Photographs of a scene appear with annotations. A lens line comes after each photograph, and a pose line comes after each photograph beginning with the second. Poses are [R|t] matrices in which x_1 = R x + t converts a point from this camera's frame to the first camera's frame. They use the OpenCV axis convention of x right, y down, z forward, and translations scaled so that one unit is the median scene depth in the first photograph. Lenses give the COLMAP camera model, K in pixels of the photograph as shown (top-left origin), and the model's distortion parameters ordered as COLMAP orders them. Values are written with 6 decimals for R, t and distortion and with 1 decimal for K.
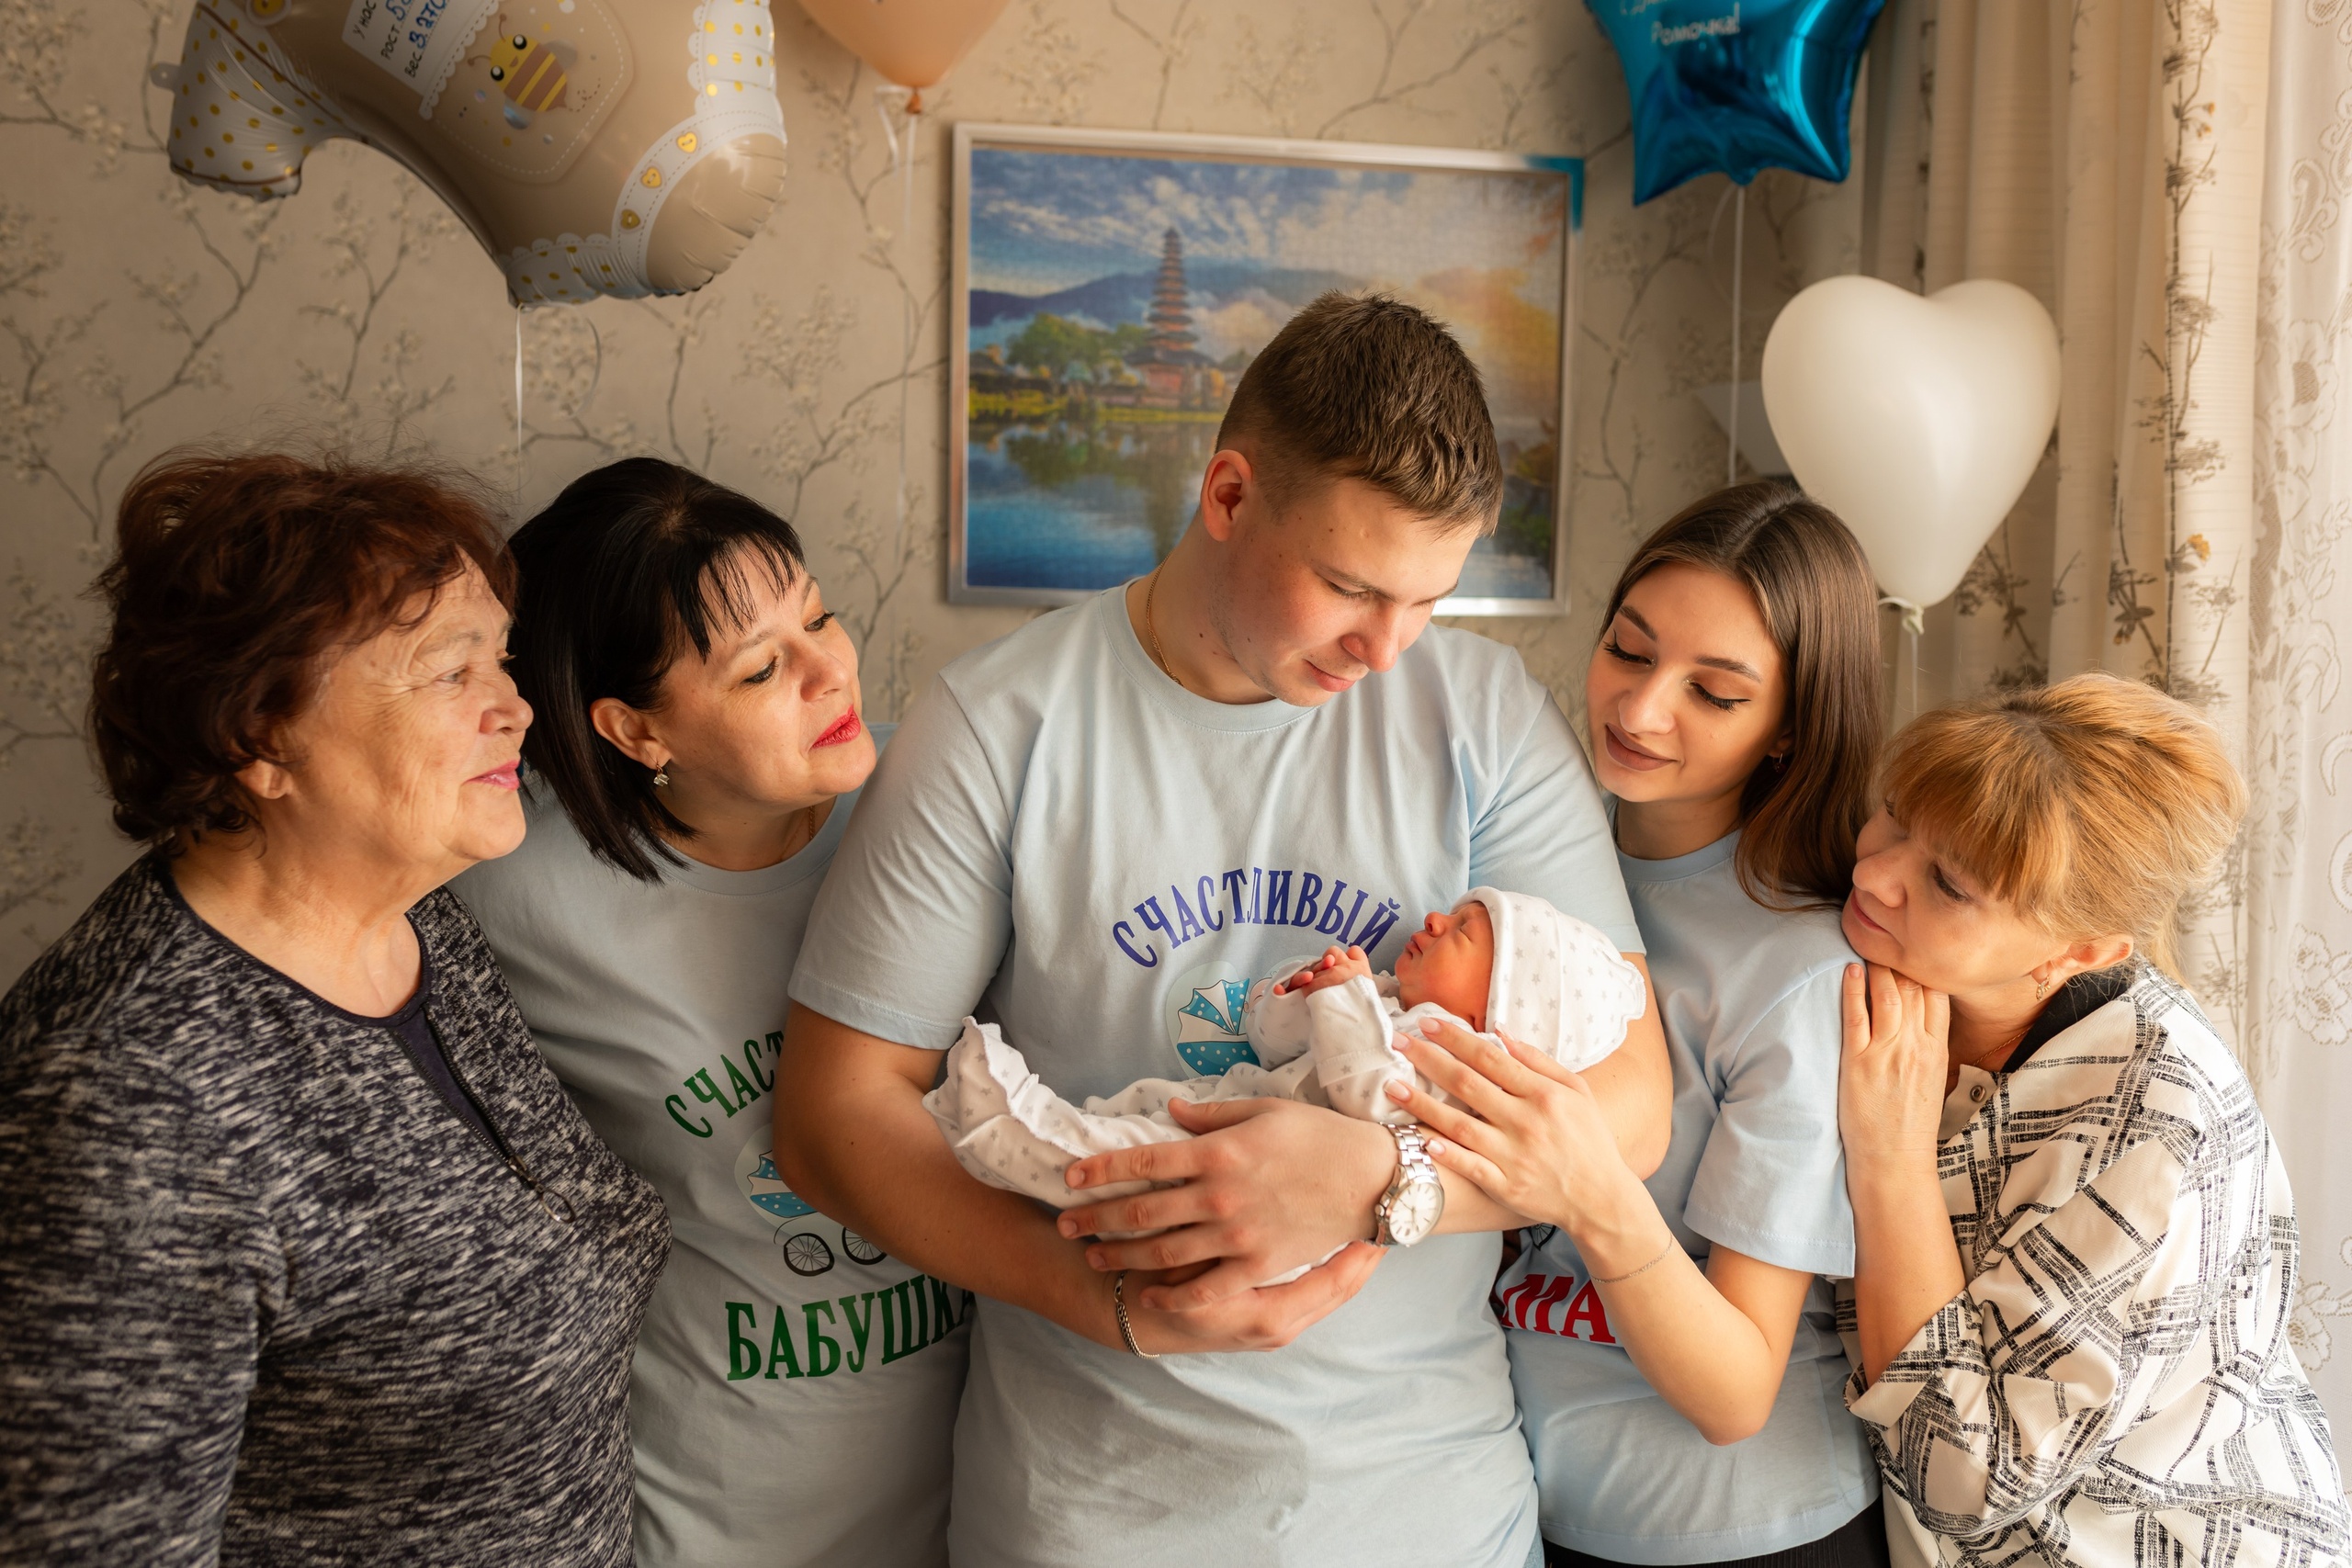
lens RADIAL K [[2308.0, 0, 1163.2], [0, 2308.0, 774.6], [0, 0, 1]] dist [0.000420, 0.000000]
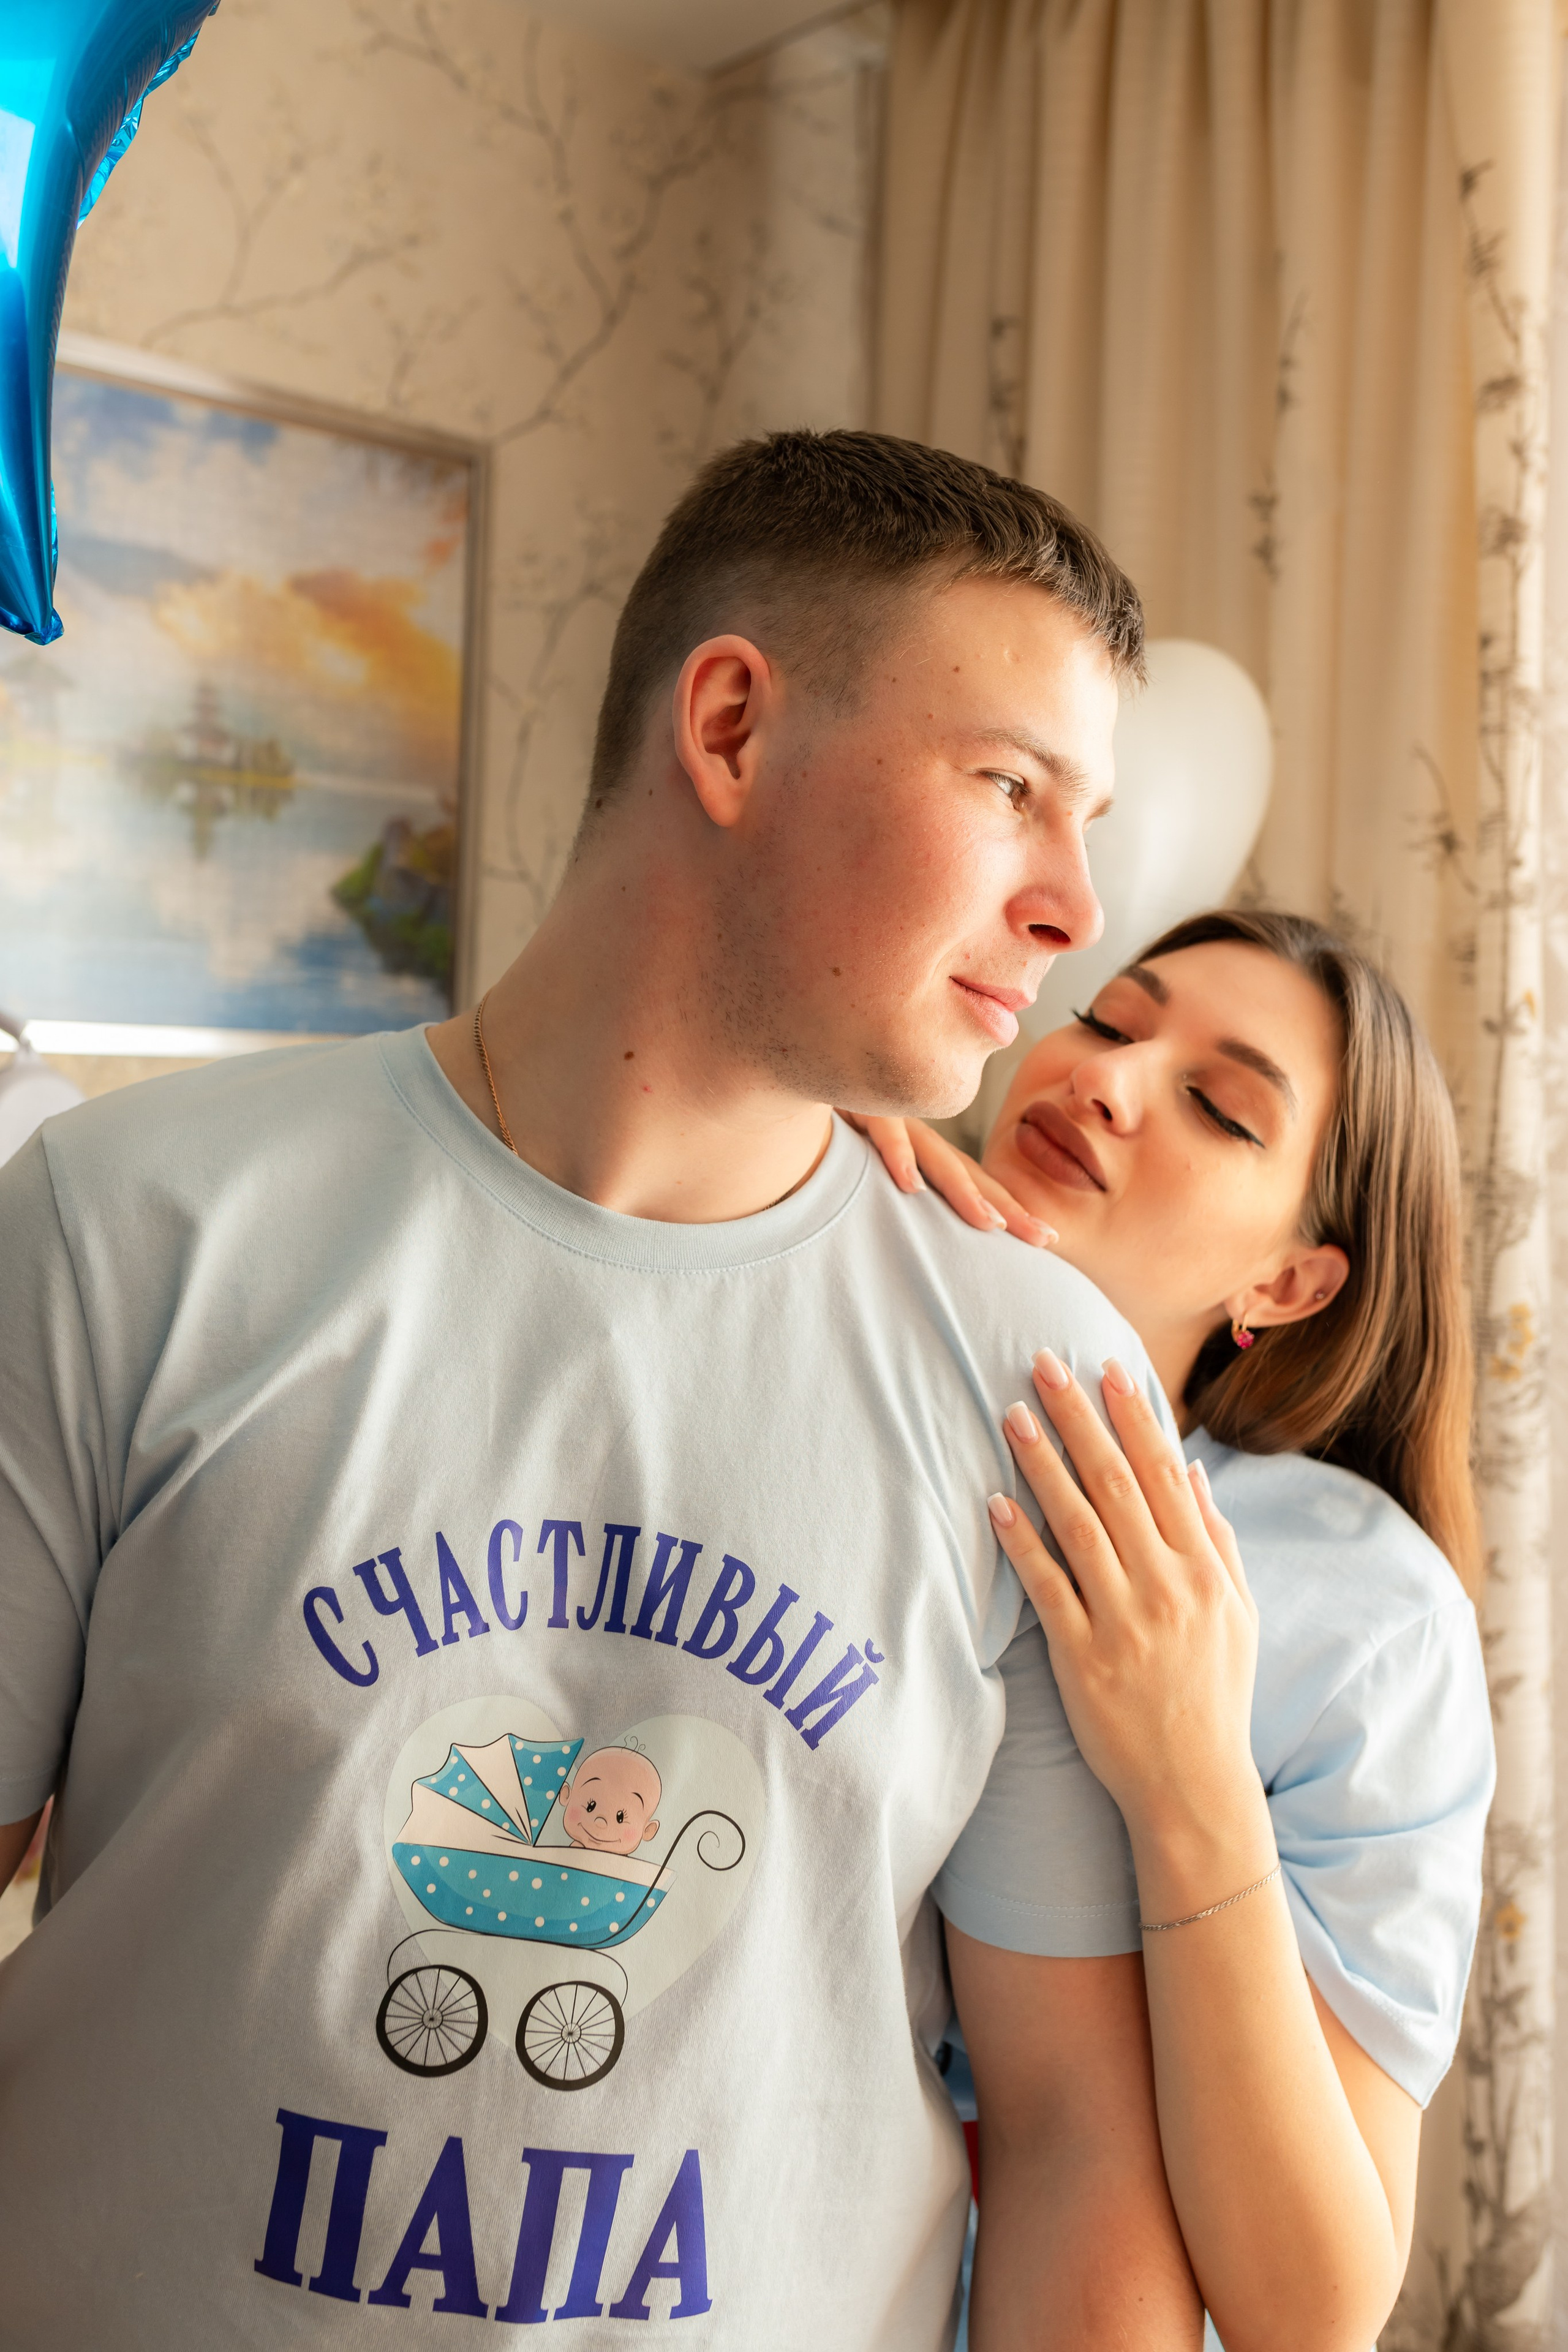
lens RADIAL K [[2308.3, 0, 807.0], [0, 2308.3, 1179.8], [0, 0, 1]] dist [0.000420, 0.000000]
pose [[0.847795, -0.012039, 0.530187, -0.131479], [0.015095, 0.999885, -0.001433, -0.029993], [-0.530109, 0.009218, 0.847879, 0.333938]]
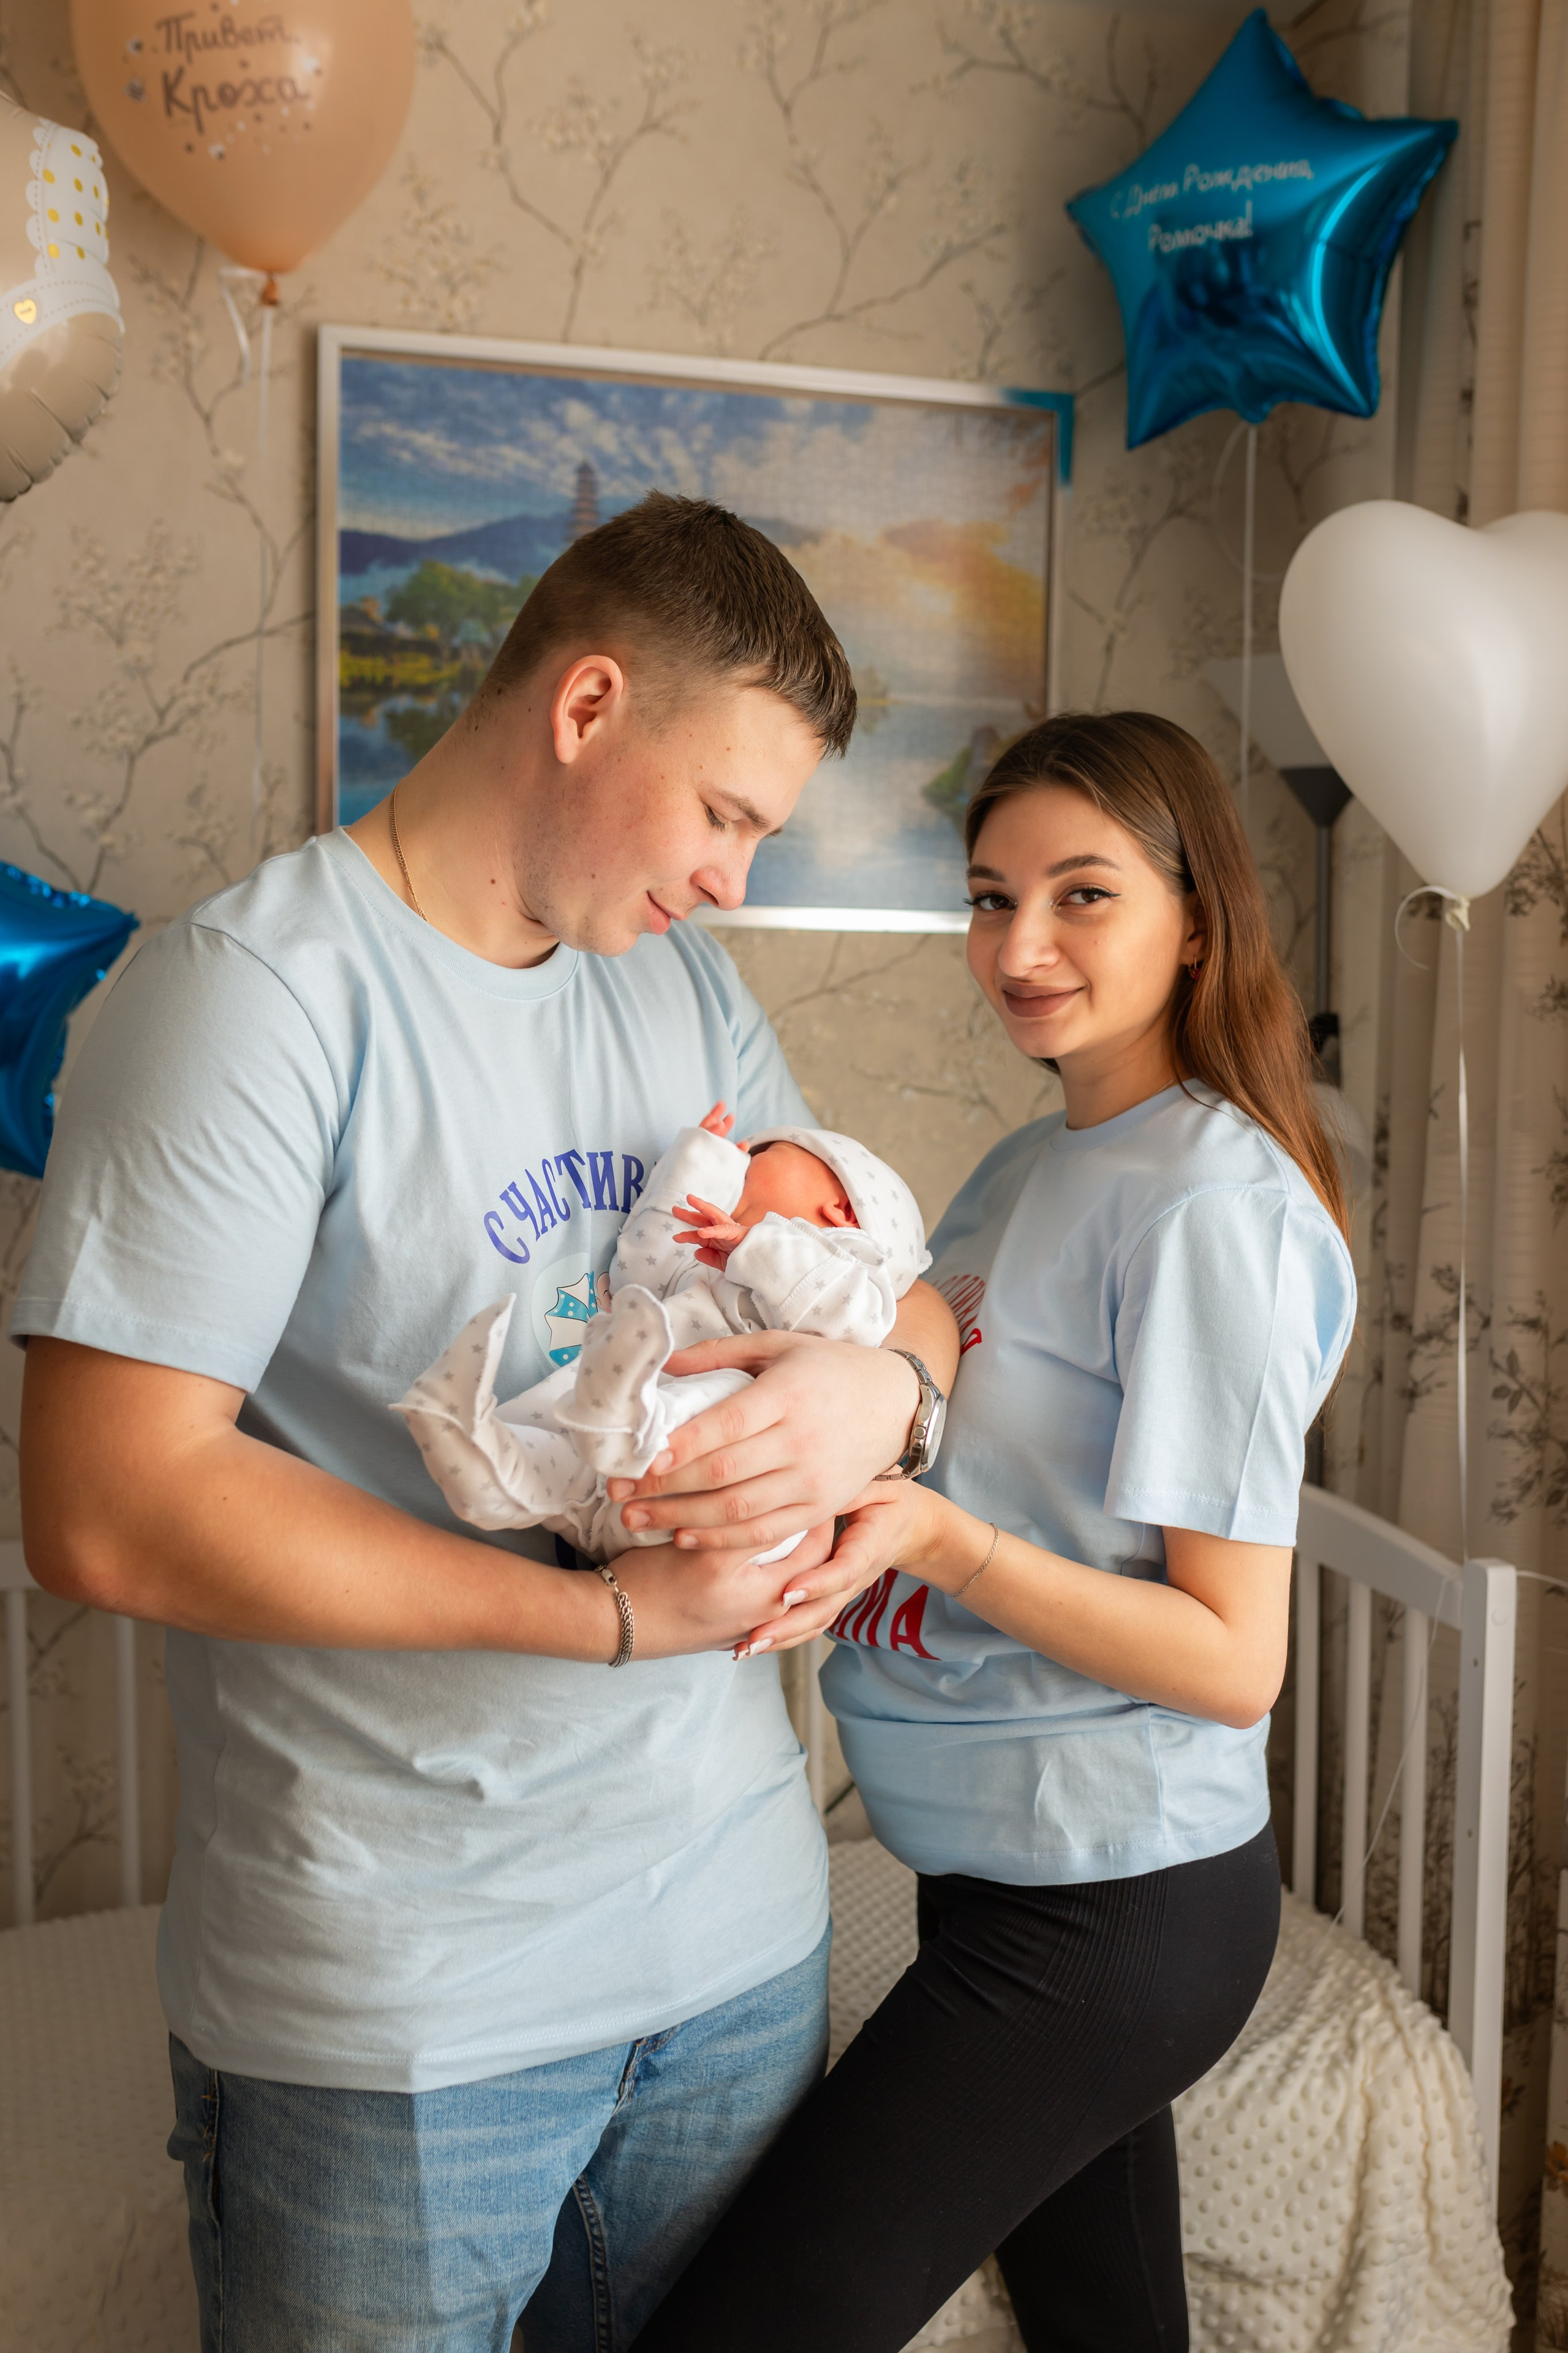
lens RADIAL K [[2562.9, 0, 825.2], [0, 2562.9, 1236.4], [0, 0, 1]] dist [0.005684, 0.000000]
pose [[0.996520, -0.002095, 0.083323, 0.012390], [0.001103, 0.999928, 0.011947, 0.032456], [-0.083342, -0.011814, 0.996451, 0.065400]]
